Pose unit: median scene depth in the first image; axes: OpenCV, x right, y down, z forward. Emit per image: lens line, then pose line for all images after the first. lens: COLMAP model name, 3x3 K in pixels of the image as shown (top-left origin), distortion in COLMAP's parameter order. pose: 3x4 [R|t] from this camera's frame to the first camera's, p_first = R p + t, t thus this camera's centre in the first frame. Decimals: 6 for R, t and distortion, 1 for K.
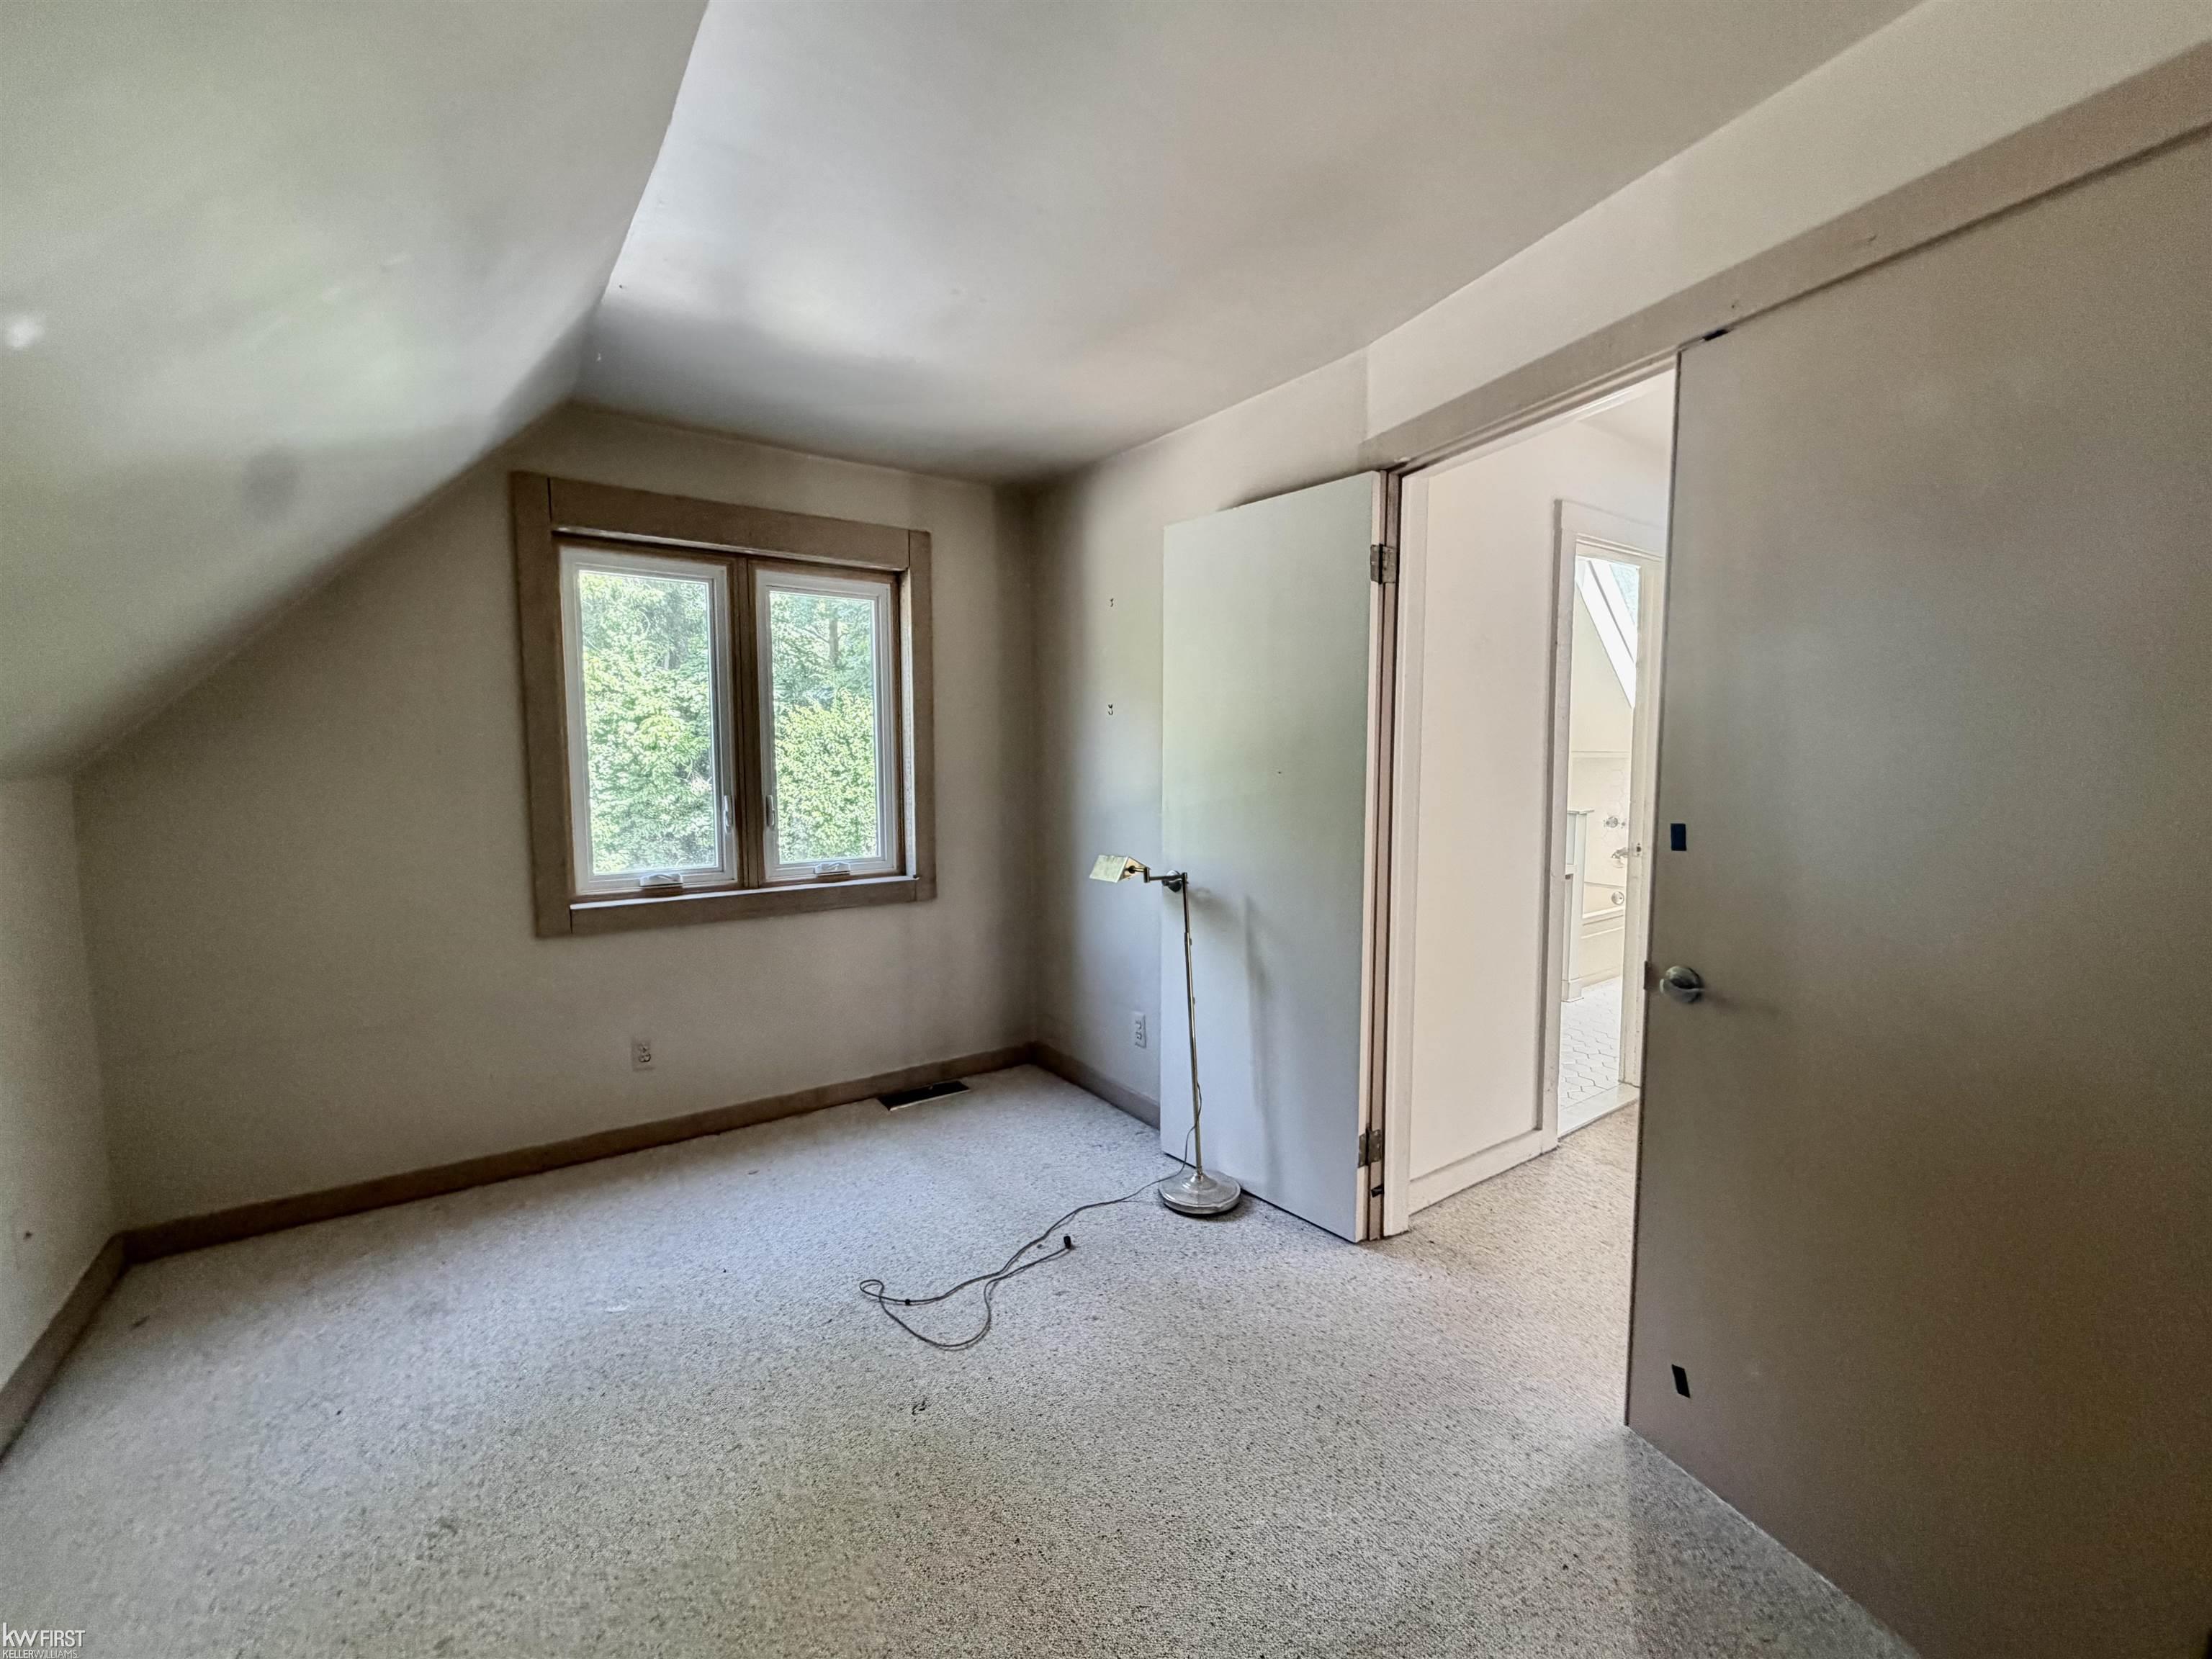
lens RADIAL K [[886.4, 0, 1103.5], [0, 886.4, 825.5], [0, 0, 1]] dist [0.001563, -0.000276]
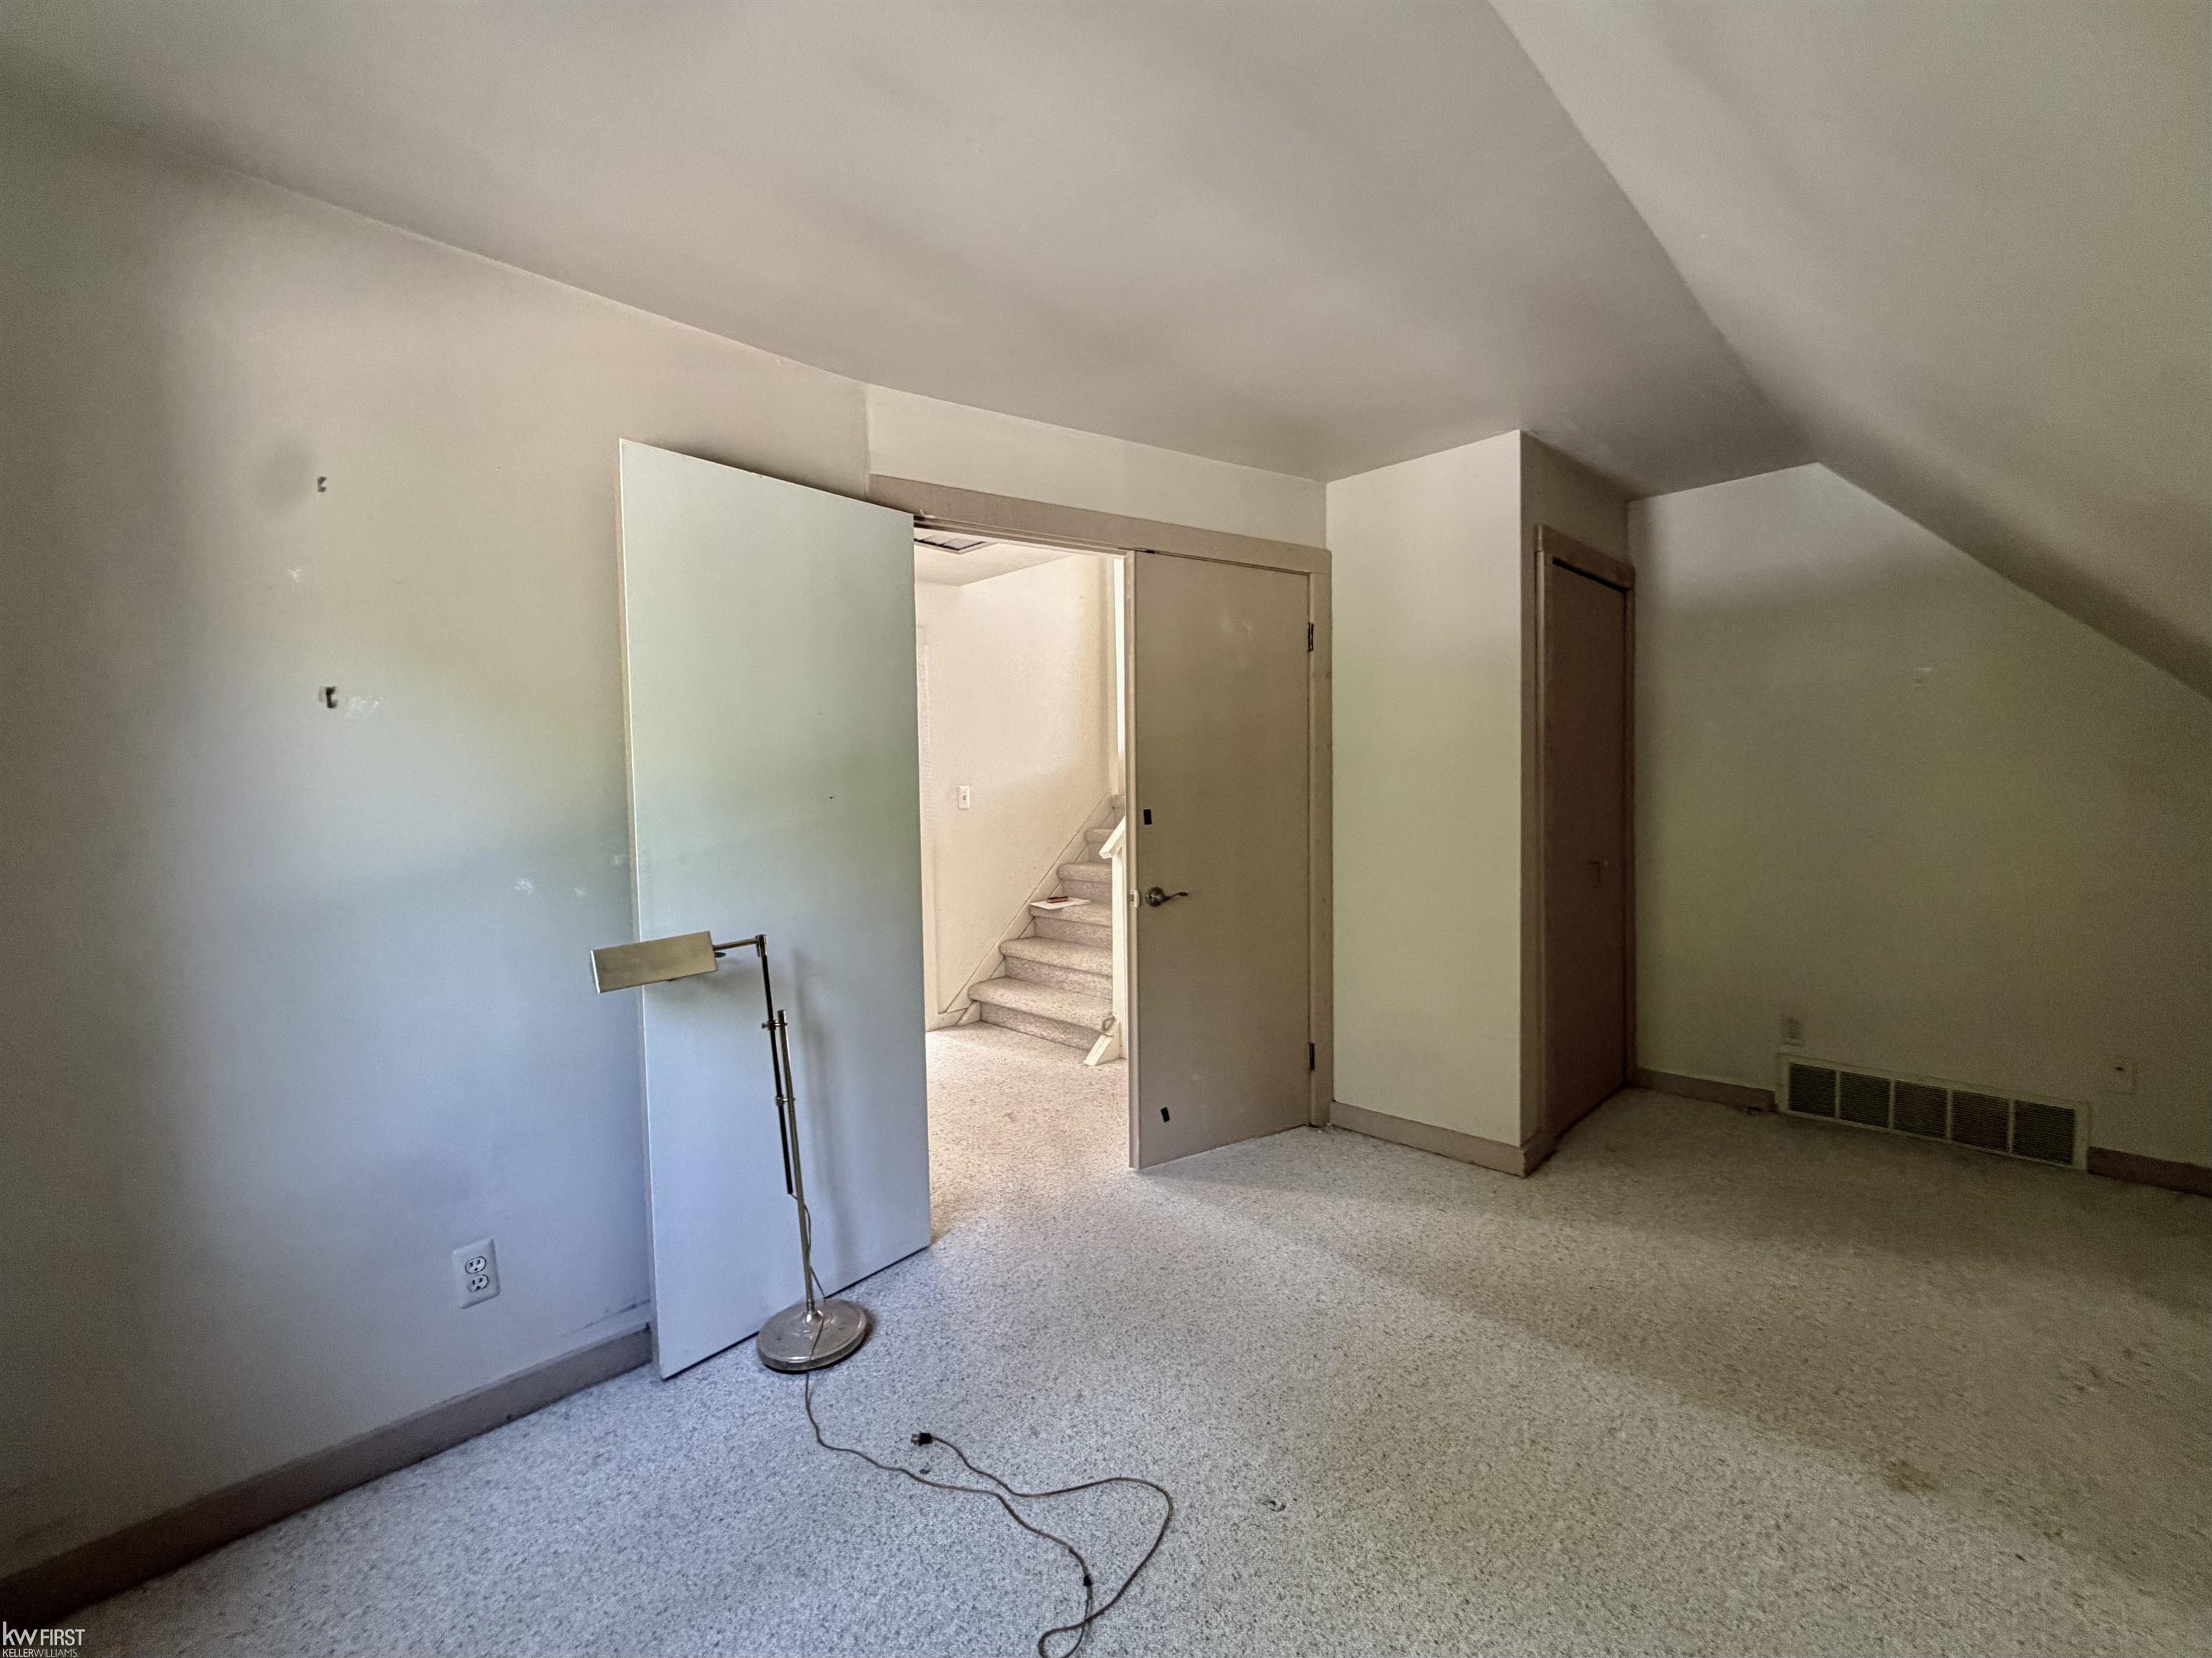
lens RADIAL K [[886.4, 0, 1092.0], [0, 886.4, 825.3], [0, 0, 1]] dist [0.001563, -0.000276]
pose [[-0.126318, -0.045946, 0.990925, -0.776142], [0.106044, 0.992577, 0.059540, -0.061610], [-0.986305, 0.112603, -0.120508, 0.916522]]
